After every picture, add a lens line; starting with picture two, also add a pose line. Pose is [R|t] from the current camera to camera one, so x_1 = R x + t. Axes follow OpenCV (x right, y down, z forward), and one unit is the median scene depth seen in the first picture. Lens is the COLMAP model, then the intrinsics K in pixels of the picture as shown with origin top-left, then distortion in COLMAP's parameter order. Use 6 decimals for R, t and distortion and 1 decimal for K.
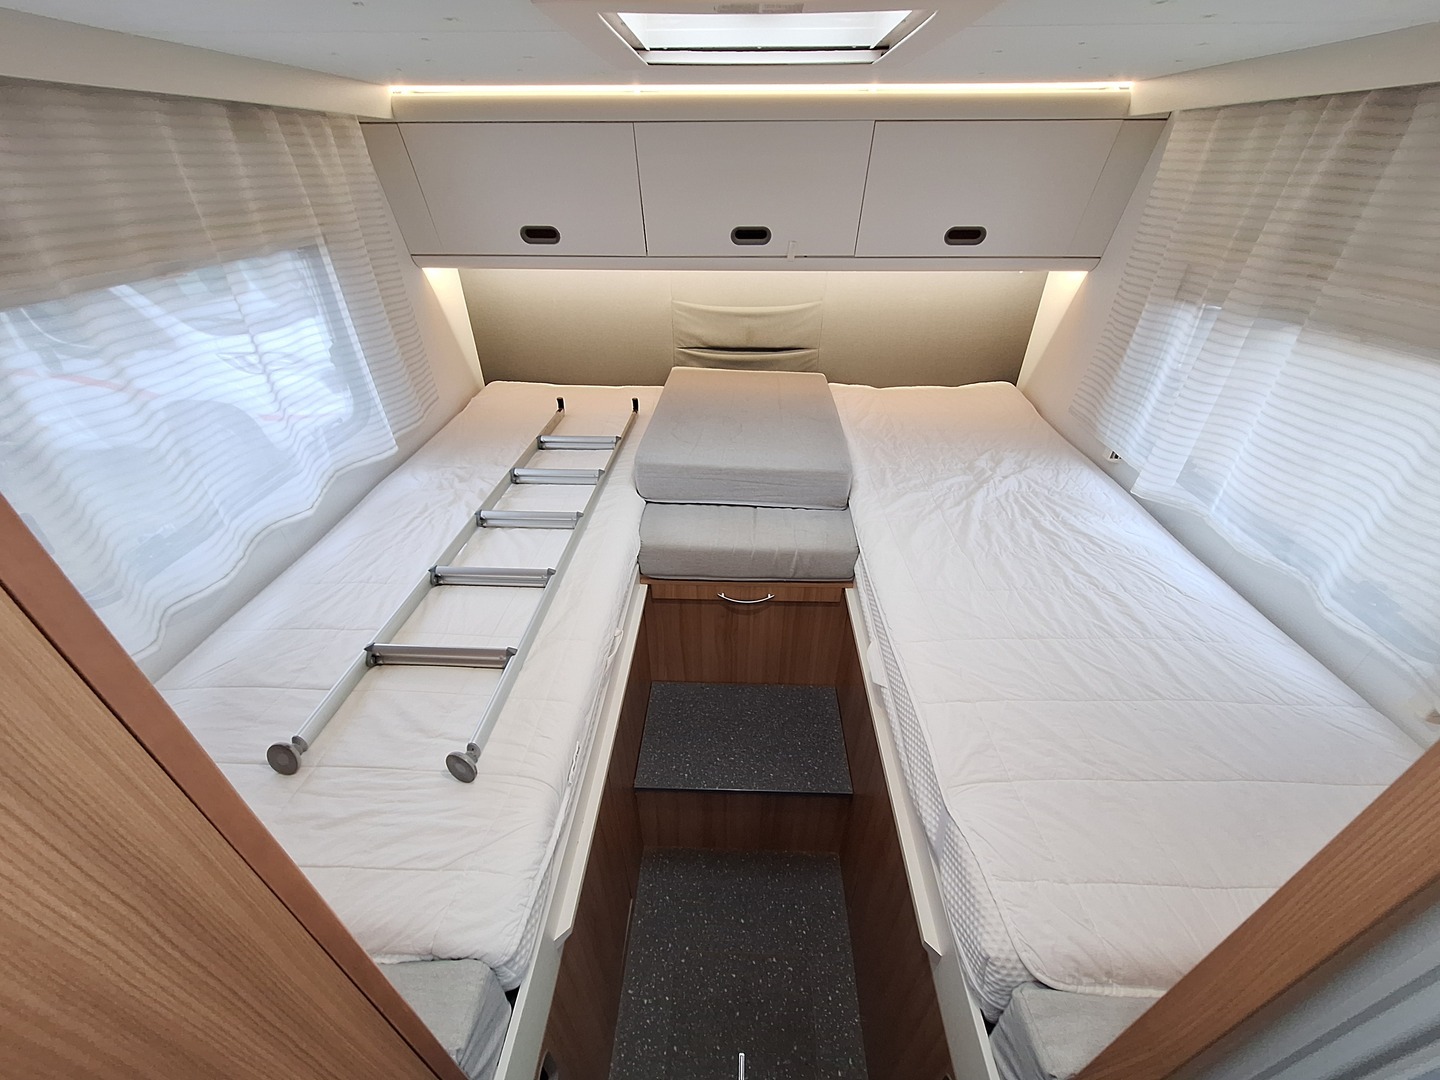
lens RADIAL K [[565.5, 0, 722.3], [0, 565.5, 535.4], [0, 0, 1]] dist [-0.003666, -0.000293]
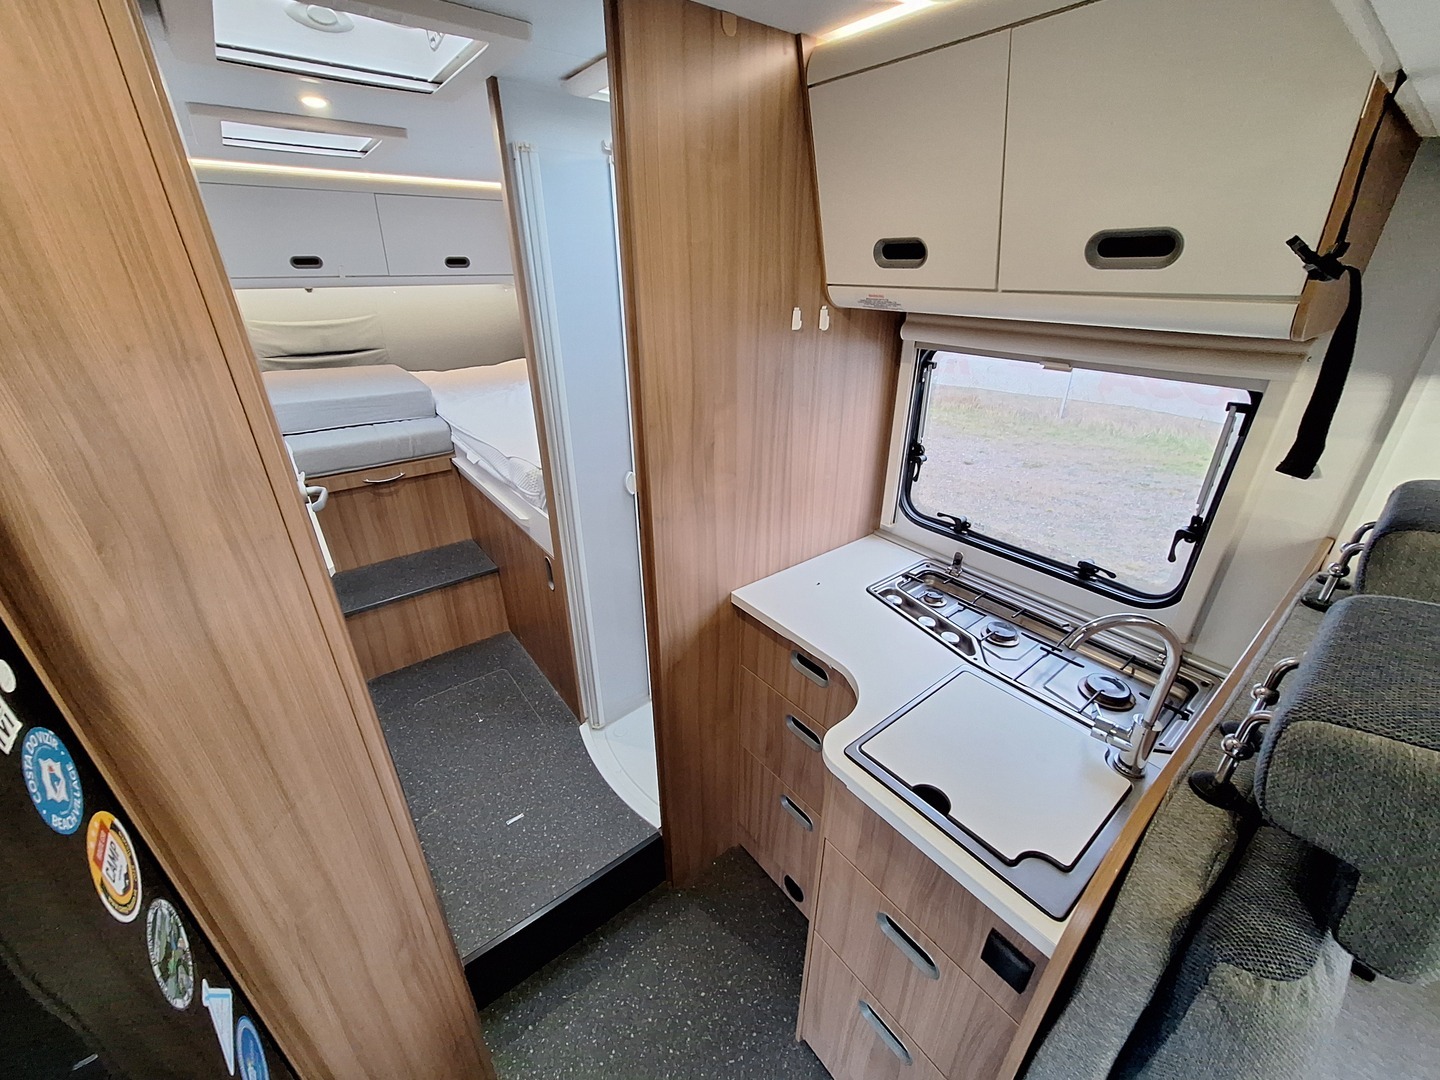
lens RADIAL K [[565.5, 0, 722.3], [0, 565.5, 535.4], [0, 0, 1]] dist [-0.003666, -0.000293]
pose [[0.763030, -0.274810, 0.585034, -0.191658], [0.357489, 0.933505, -0.027758, 0.604499], [-0.538504, 0.230323, 0.810534, -0.655032]]
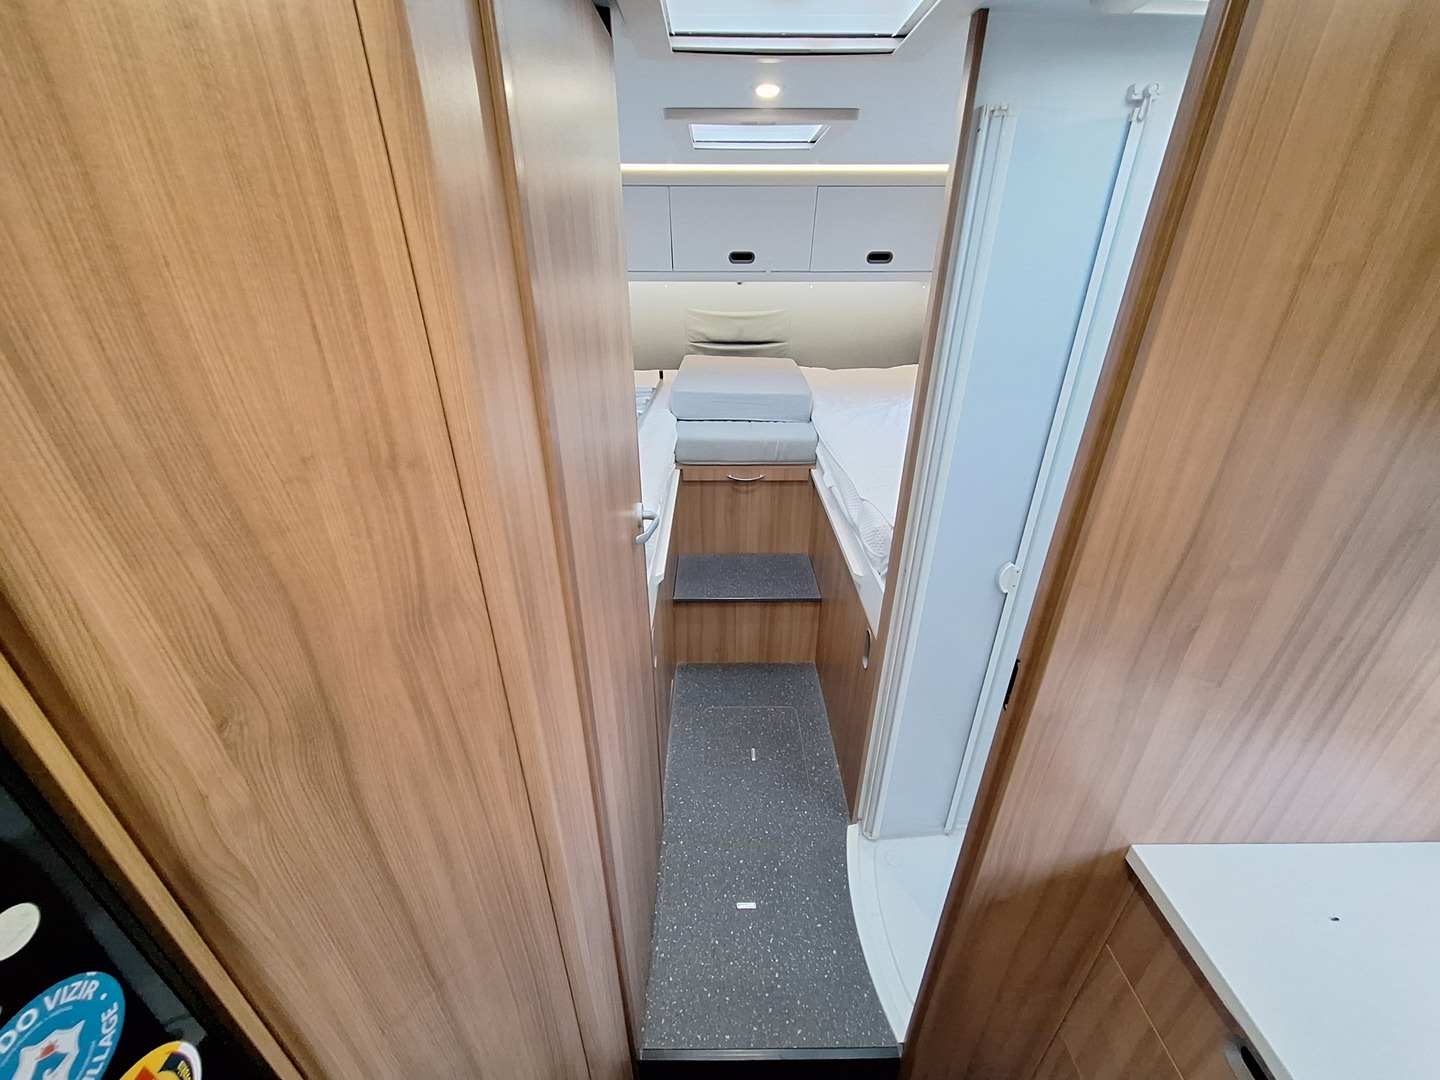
lens RADIAL K [[565.5, 0, 722.3], [0, 565.5, 535.4], [0, 0, 1]] dist [-0.003666, -0.000293]
pose [[0.999056, -0.015197, 0.040690, -0.083113], [0.020060, 0.992338, -0.121914, 0.438657], [-0.038526, 0.122616, 0.991706, -0.462874]]
